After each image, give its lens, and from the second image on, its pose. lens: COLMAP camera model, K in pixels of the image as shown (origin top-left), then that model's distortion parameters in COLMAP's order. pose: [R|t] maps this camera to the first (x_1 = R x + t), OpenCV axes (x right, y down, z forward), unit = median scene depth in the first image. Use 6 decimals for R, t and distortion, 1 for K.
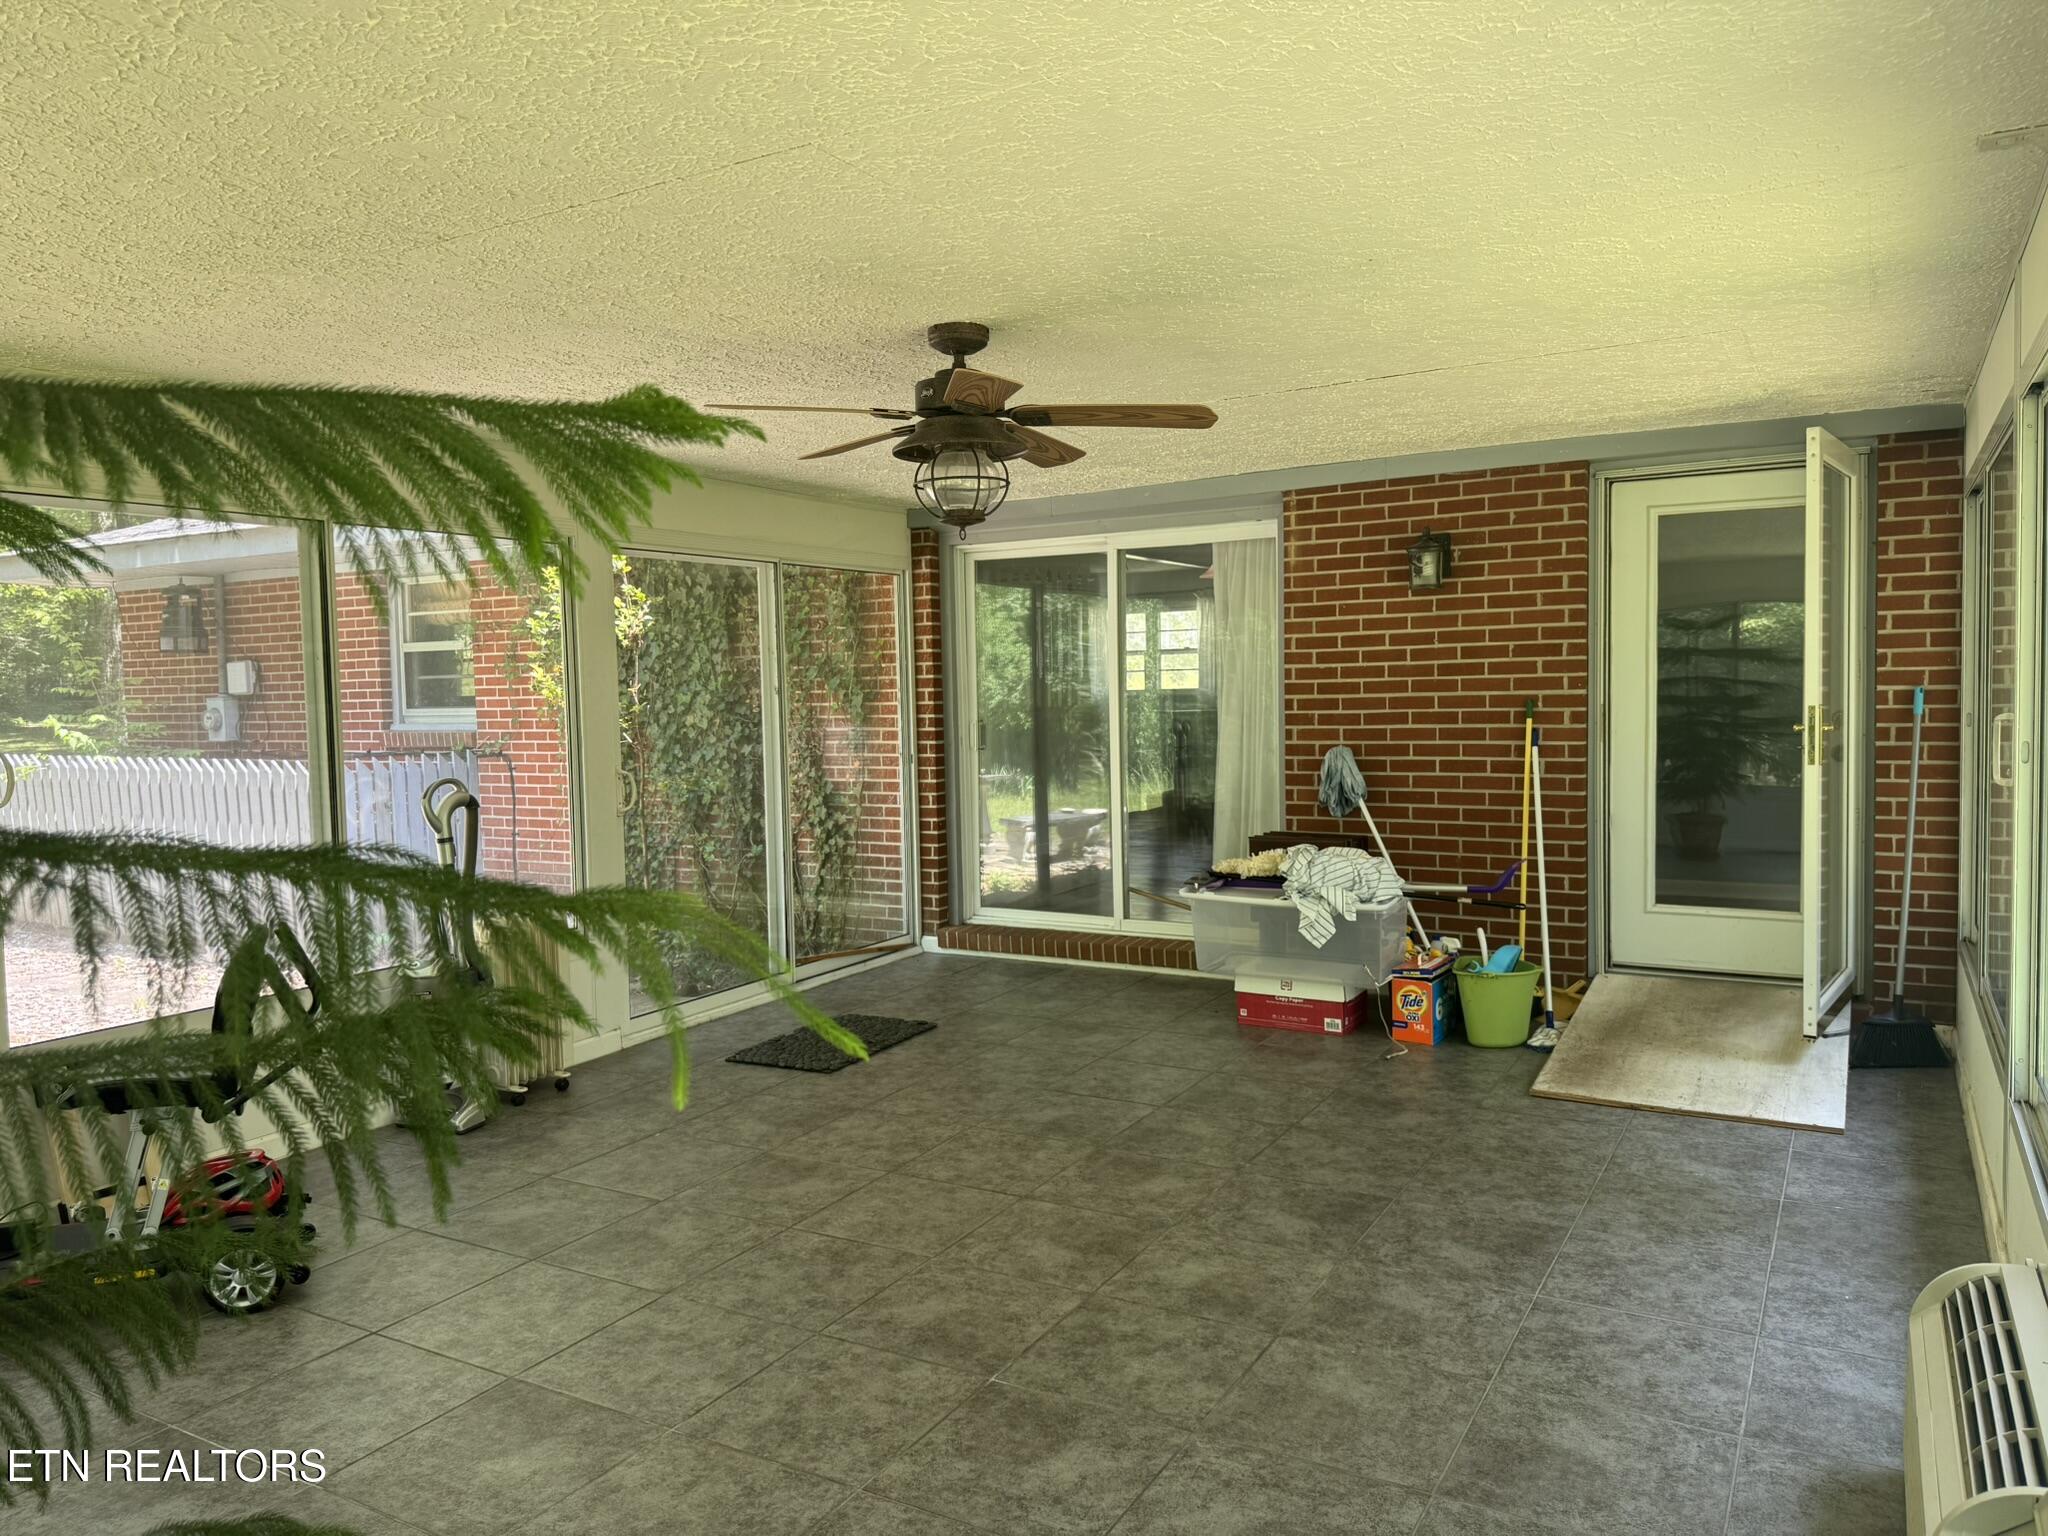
lens RADIAL K [[1433.0, 0, 1030.8], [0, 1433.0, 771.1], [0, 0, 1]] dist [0.178977, -0.377832]
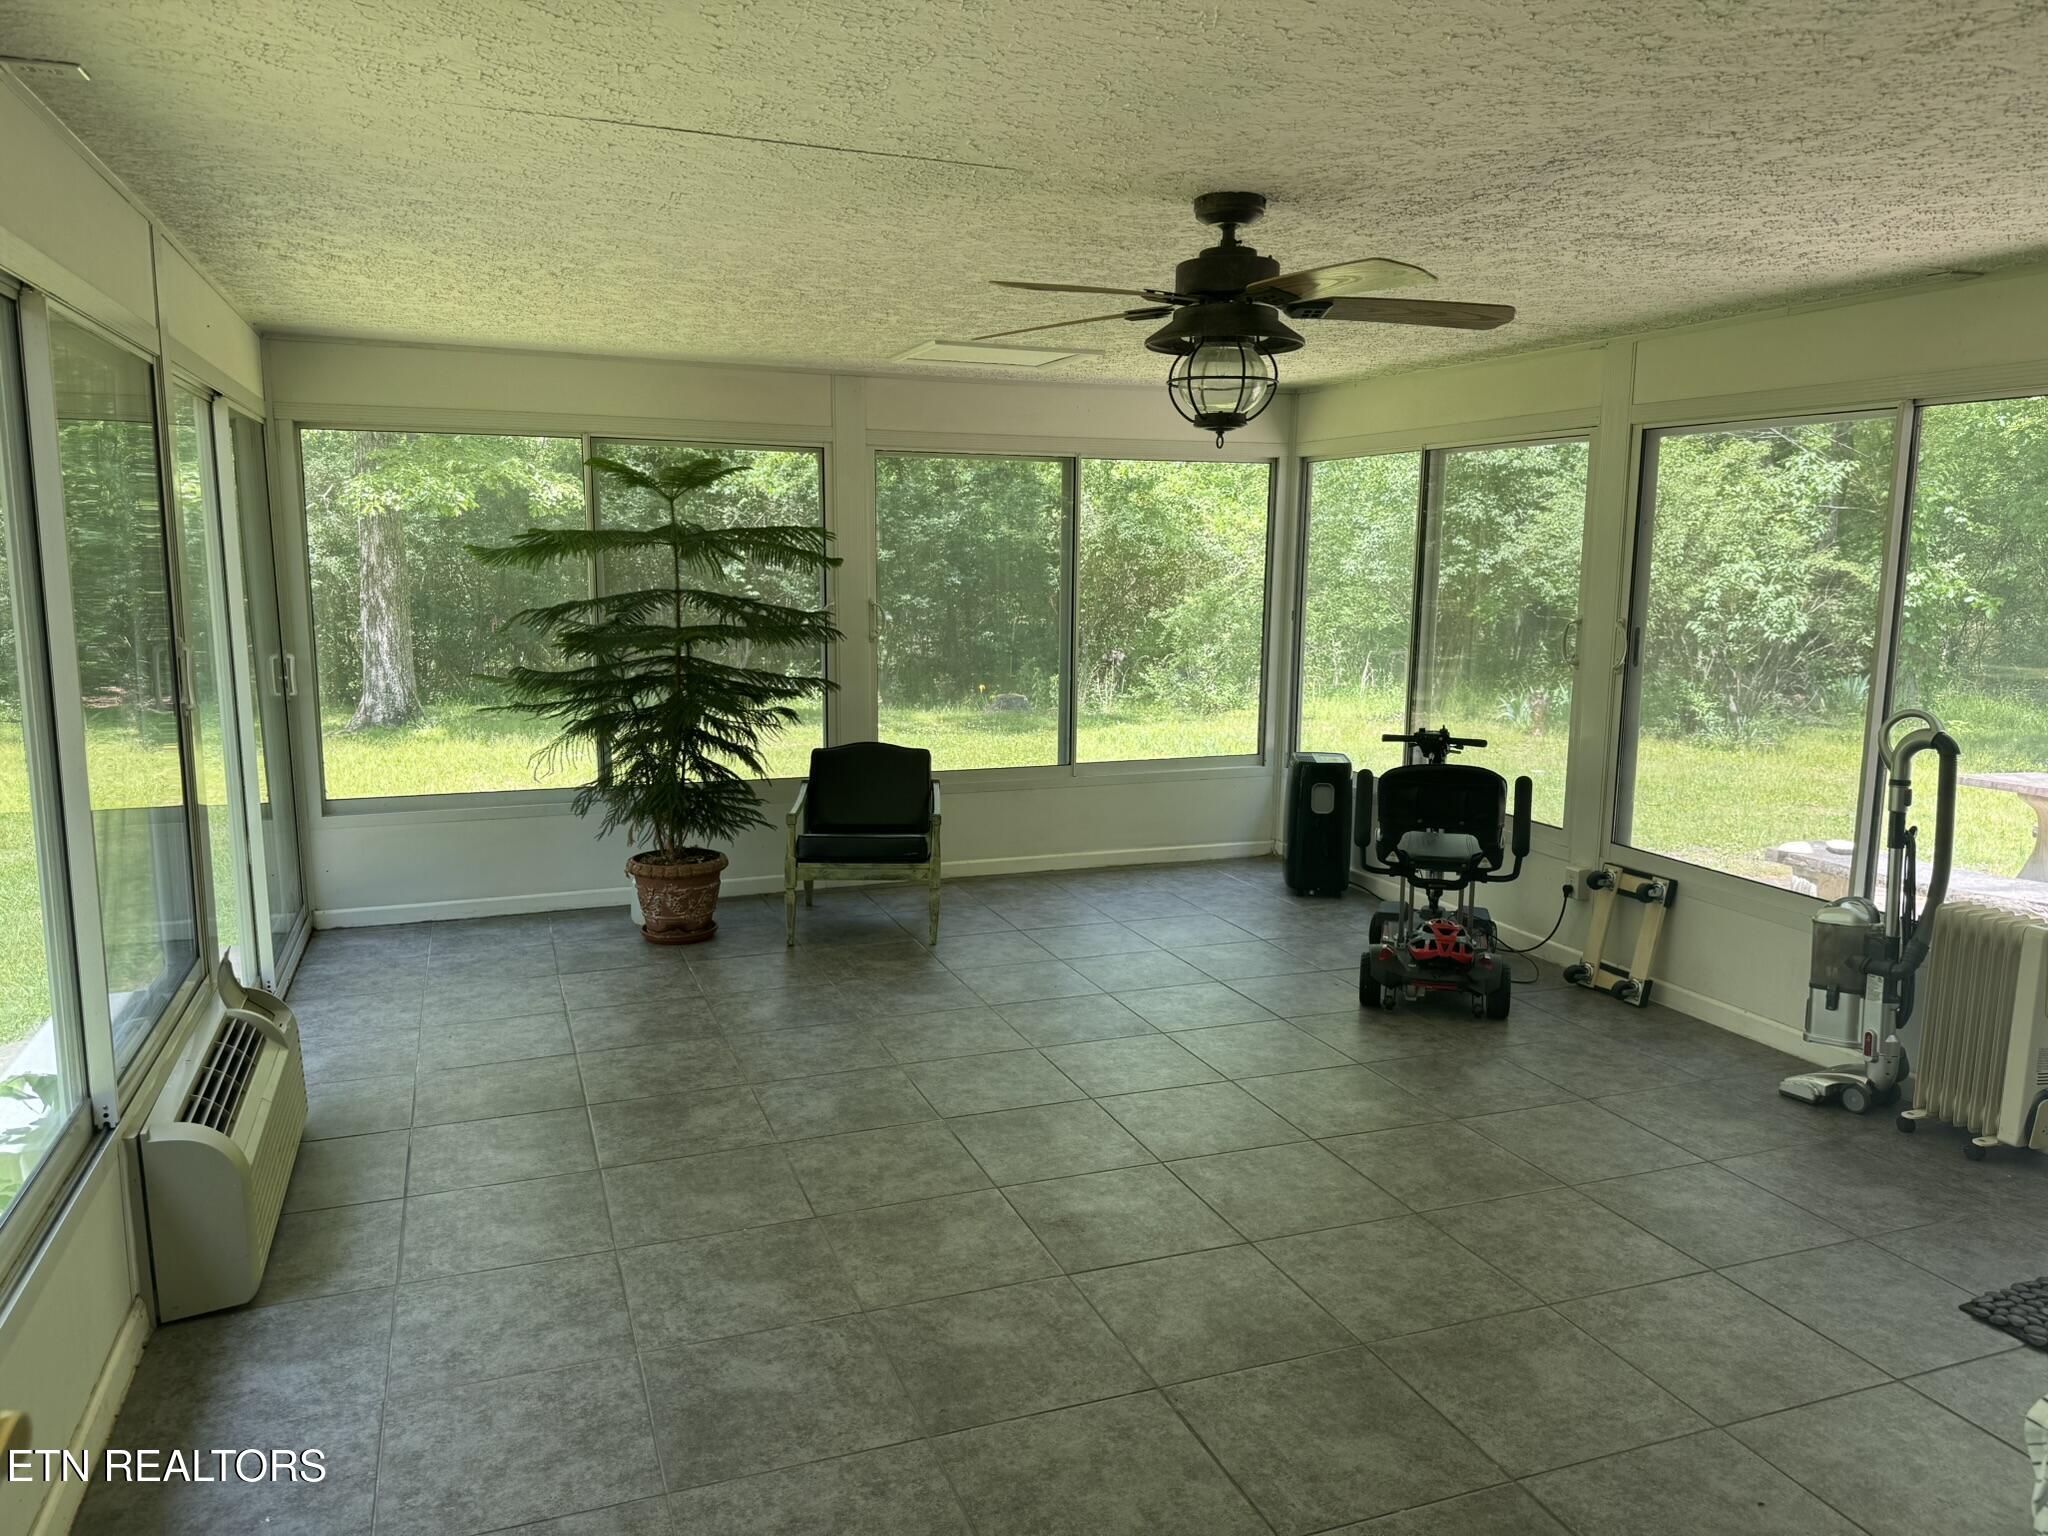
lens RADIAL K [[1433.0, 0, 1030.8], [0, 1433.0, 771.1], [0, 0, 1]] dist [0.178977, -0.377832]
pose [[-0.633784, 0.136588, -0.761355, 0.775726], [-0.043979, 0.976330, 0.211766, -0.161650], [0.772259, 0.167698, -0.612776, 1.582275]]
